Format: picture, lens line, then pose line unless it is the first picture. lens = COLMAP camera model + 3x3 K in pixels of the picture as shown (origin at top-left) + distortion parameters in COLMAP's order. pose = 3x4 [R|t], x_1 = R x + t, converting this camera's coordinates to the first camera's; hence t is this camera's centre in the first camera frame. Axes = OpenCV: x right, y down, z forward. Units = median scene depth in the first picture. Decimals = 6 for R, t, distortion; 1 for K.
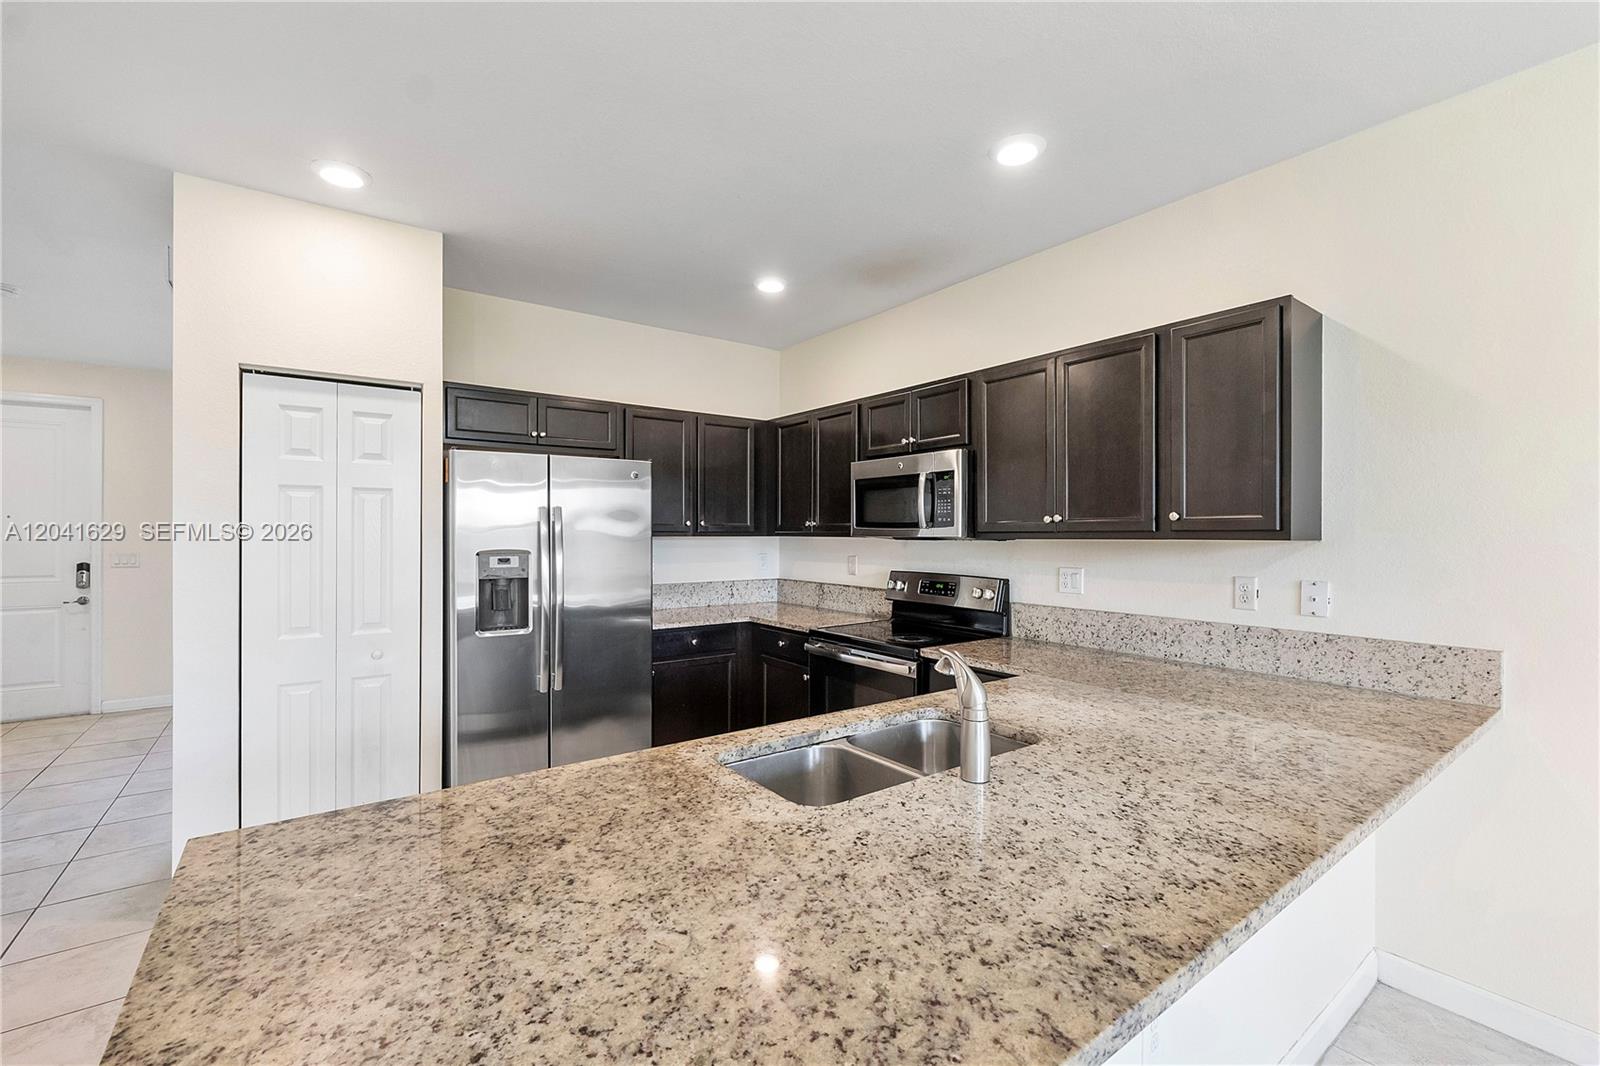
lens RADIAL K [[678.0, 0, 803.0], [0, 678.0, 538.1], [0, 0, 1]] dist [-0.006302, -0.000574]
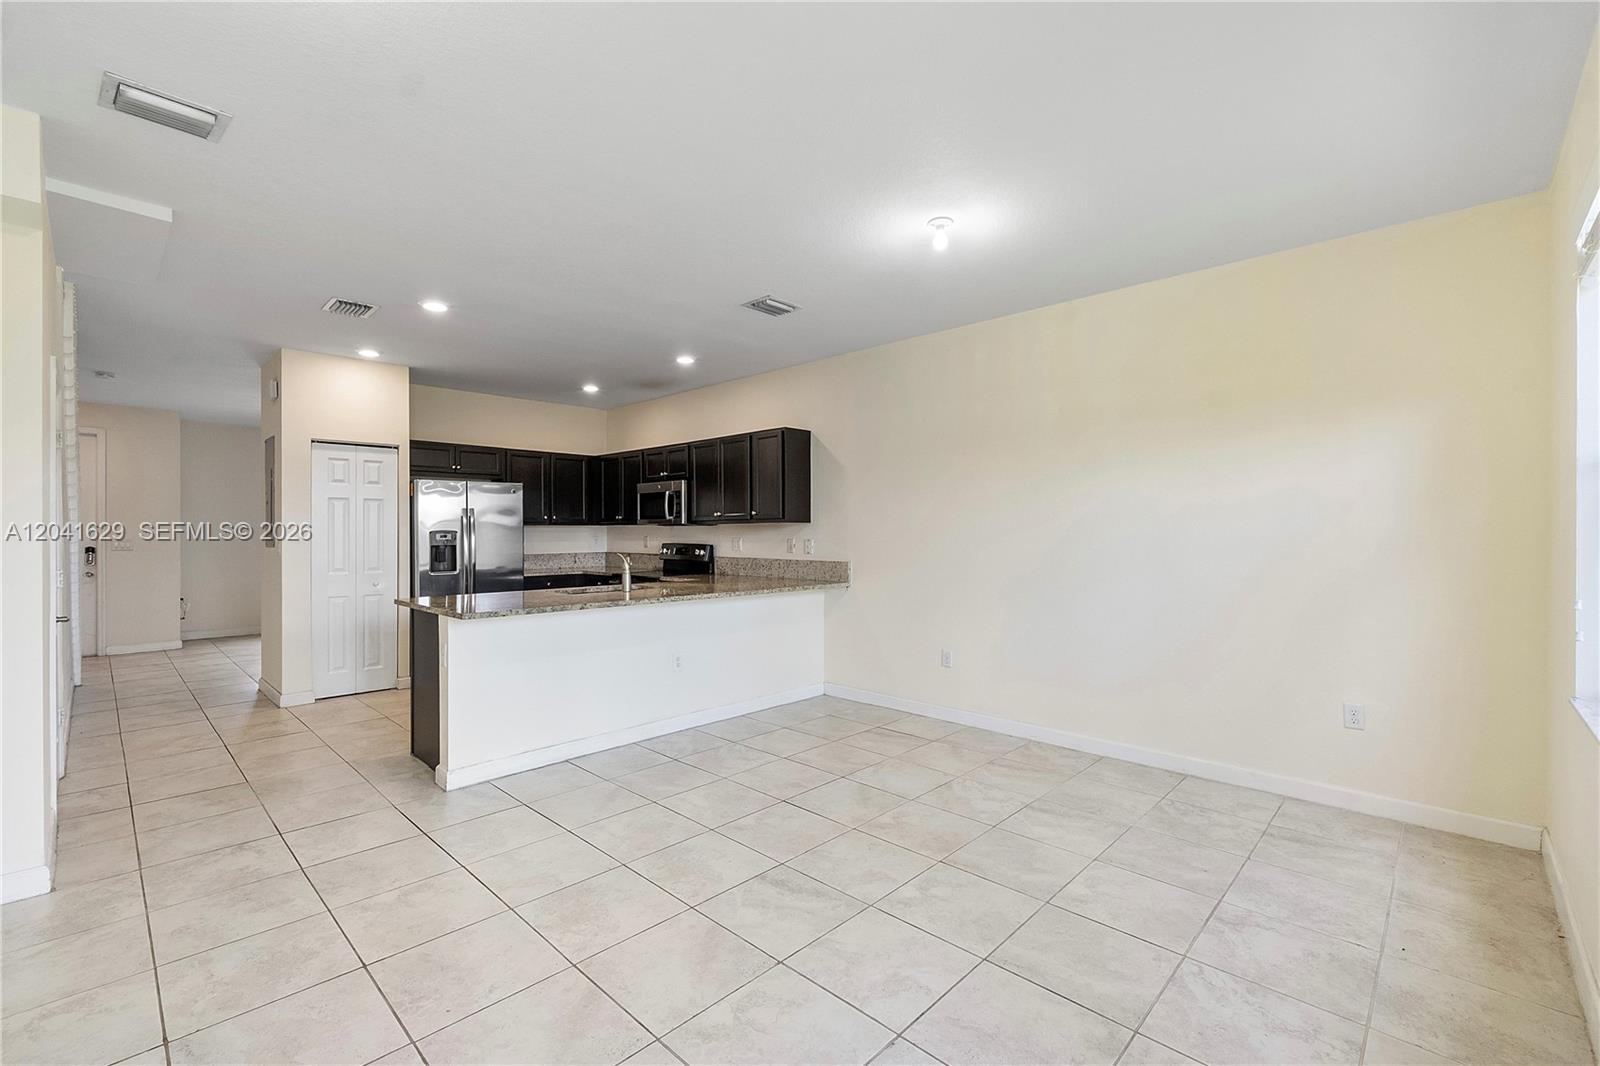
lens RADIAL K [[678.0, 0, 799.7], [0, 678.0, 537.3], [0, 0, 1]] dist [-0.006302, -0.000574]
pose [[0.985250, -0.005950, 0.171017, 0.234532], [0.005565, 0.999981, 0.002733, 0.037419], [-0.171030, -0.001741, 0.985264, -1.095472]]
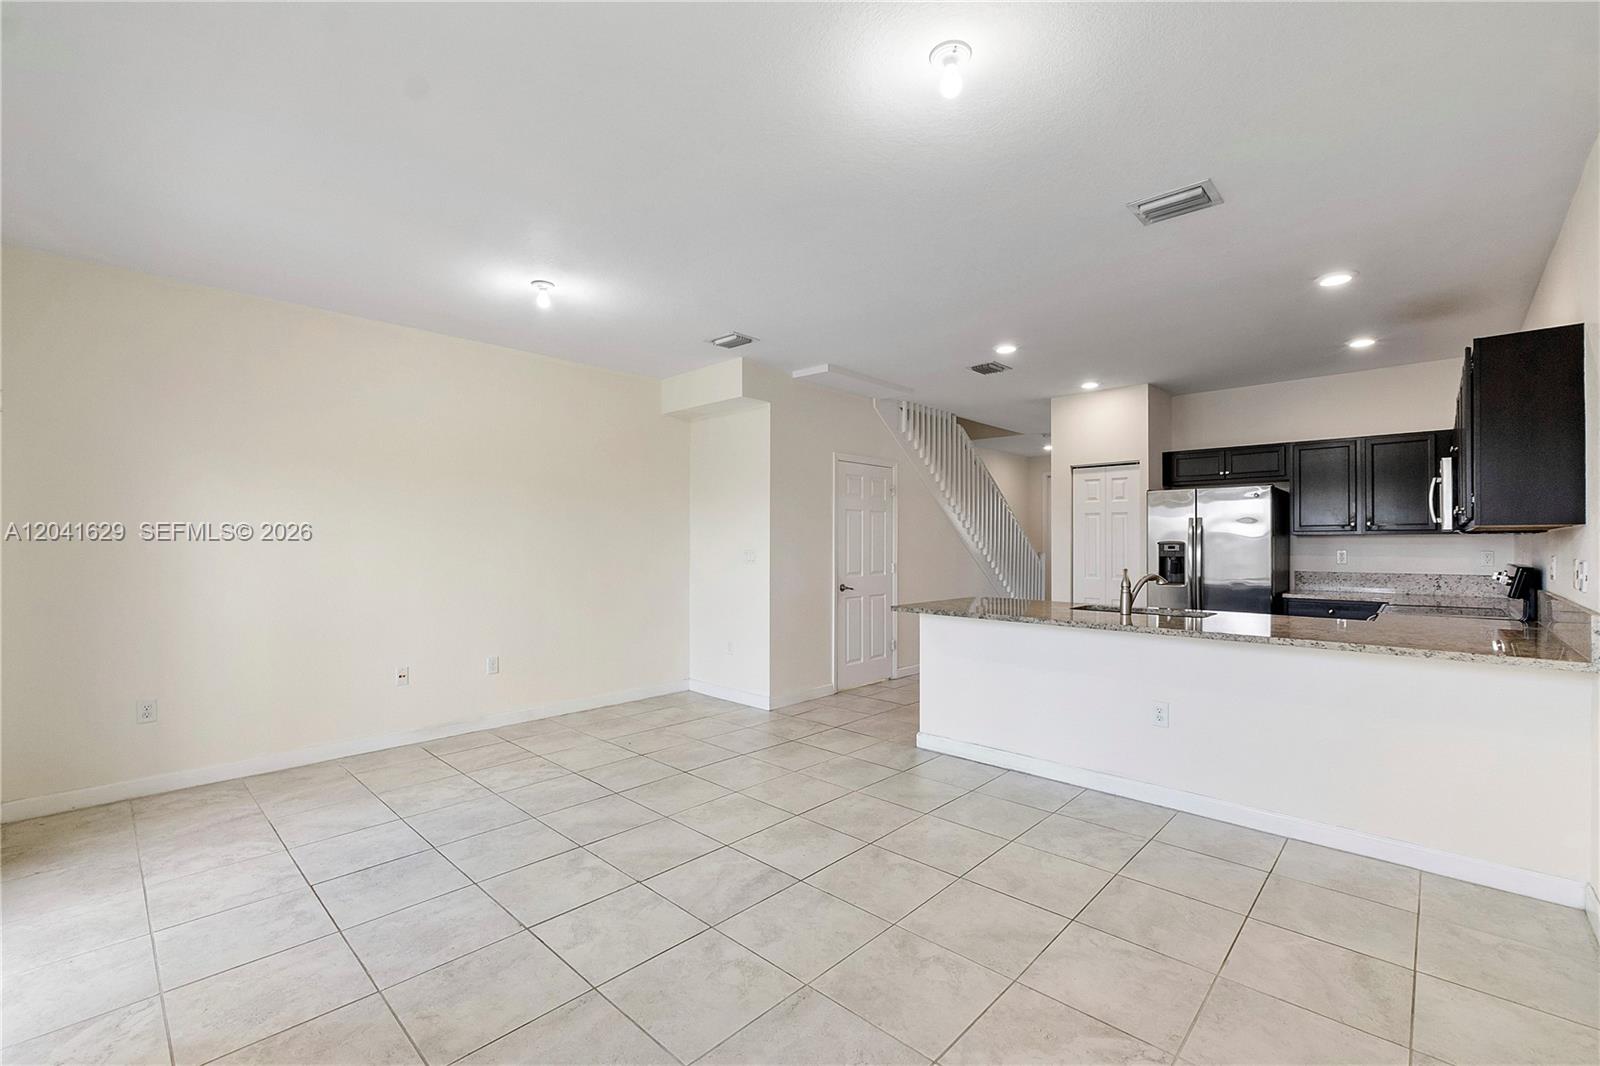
lens RADIAL K [[678.0, 0, 808.1], [0, 678.0, 538.4], [0, 0, 1]] dist [-0.006302, -0.000574]
pose [[0.191135, -0.009904, -0.981514, 1.235653], [-0.007443, 0.999906, -0.011540, 0.038283], [0.981536, 0.009511, 0.191043, -0.368026]]
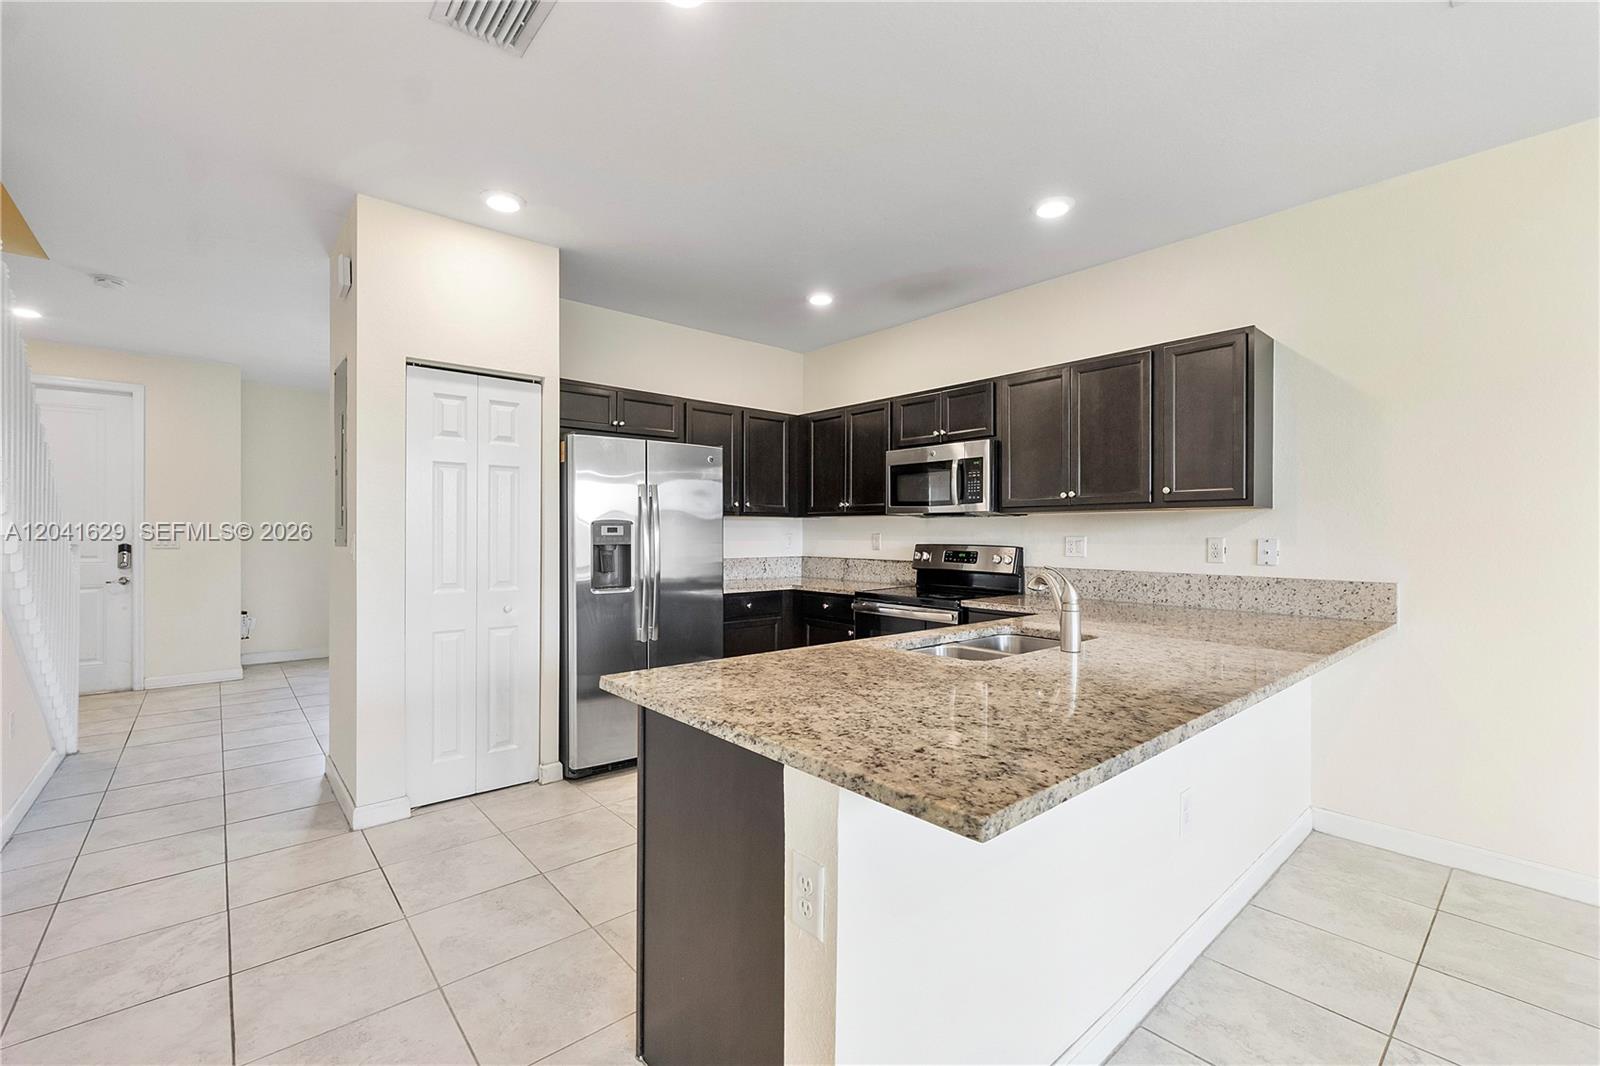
lens RADIAL K [[678.0, 0, 803.9], [0, 678.0, 541.1], [0, 0, 1]] dist [-0.006302, -0.000574]
pose [[0.996789, -0.000015, 0.080067, -0.204373], [-0.000438, 0.999984, 0.005630, 0.046774], [-0.080066, -0.005647, 0.996774, -0.200976]]
